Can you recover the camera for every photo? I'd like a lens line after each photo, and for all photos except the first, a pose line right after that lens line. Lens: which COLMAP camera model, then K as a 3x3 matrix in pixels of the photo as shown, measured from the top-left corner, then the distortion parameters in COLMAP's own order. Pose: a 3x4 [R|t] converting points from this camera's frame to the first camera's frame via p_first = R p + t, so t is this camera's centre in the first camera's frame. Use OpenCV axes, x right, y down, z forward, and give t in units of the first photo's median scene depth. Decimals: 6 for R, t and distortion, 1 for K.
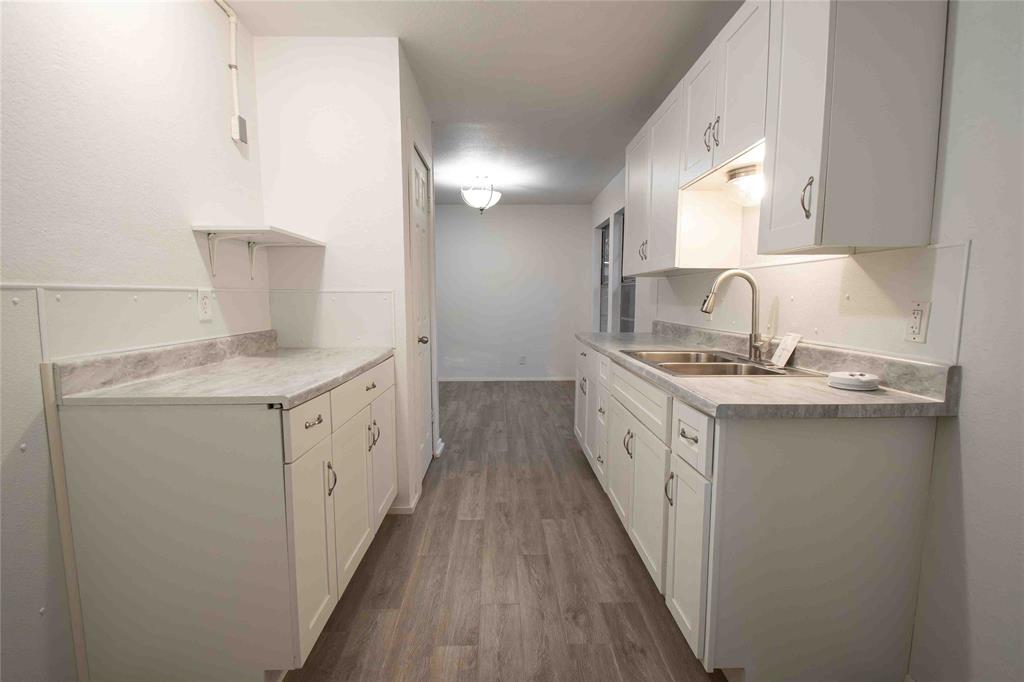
lens RADIAL K [[459.3, 0, 513.2], [0, 459.3, 343.5], [0, 0, 1]] dist [-0.003996, -0.000027]
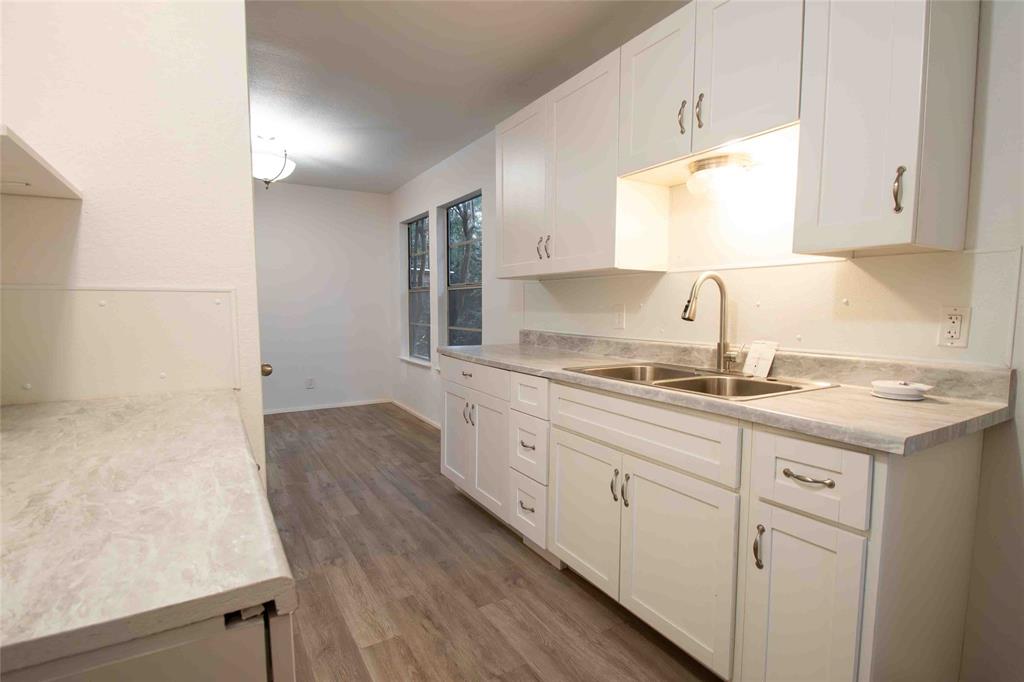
lens RADIAL K [[490.2, 0, 509.9], [0, 490.2, 345.1], [0, 0, 1]] dist [0.003208, -0.000624]
pose [[0.871035, -0.037039, 0.489823, -0.289107], [0.045896, 0.998928, -0.006080, -0.026946], [-0.489072, 0.027777, 0.871801, 0.325312]]
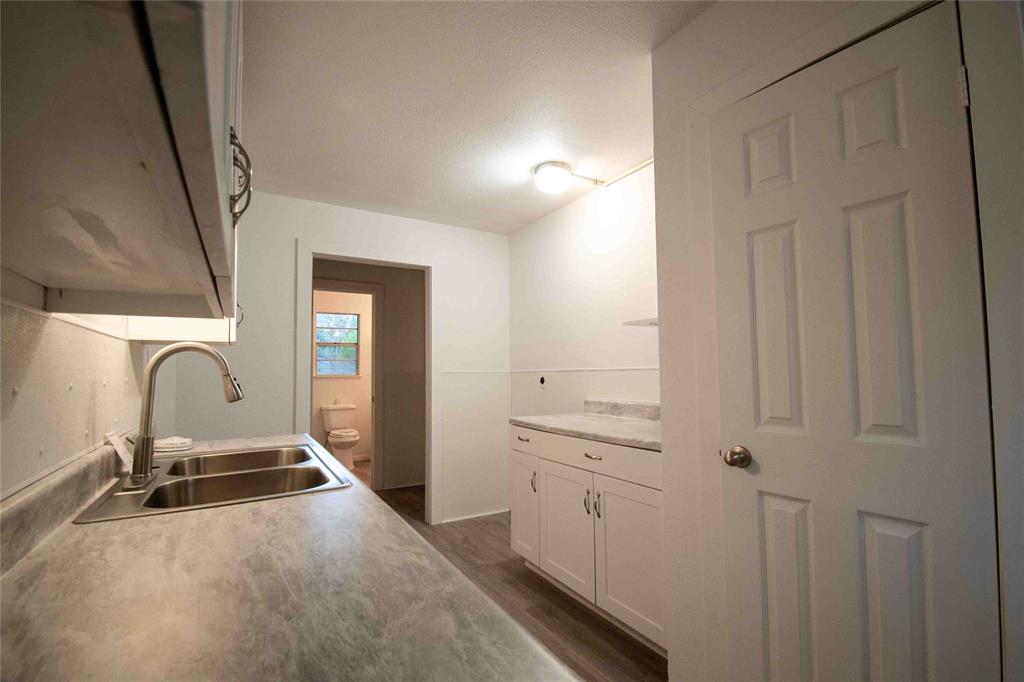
lens RADIAL K [[459.3, 0, 511.4], [0, 459.3, 344.9], [0, 0, 1]] dist [-0.003996, -0.000027]
pose [[-0.870861, -0.028001, -0.490732, 0.391191], [-0.045347, 0.998695, 0.023488, -0.182678], [0.489434, 0.042708, -0.870994, 1.816380]]
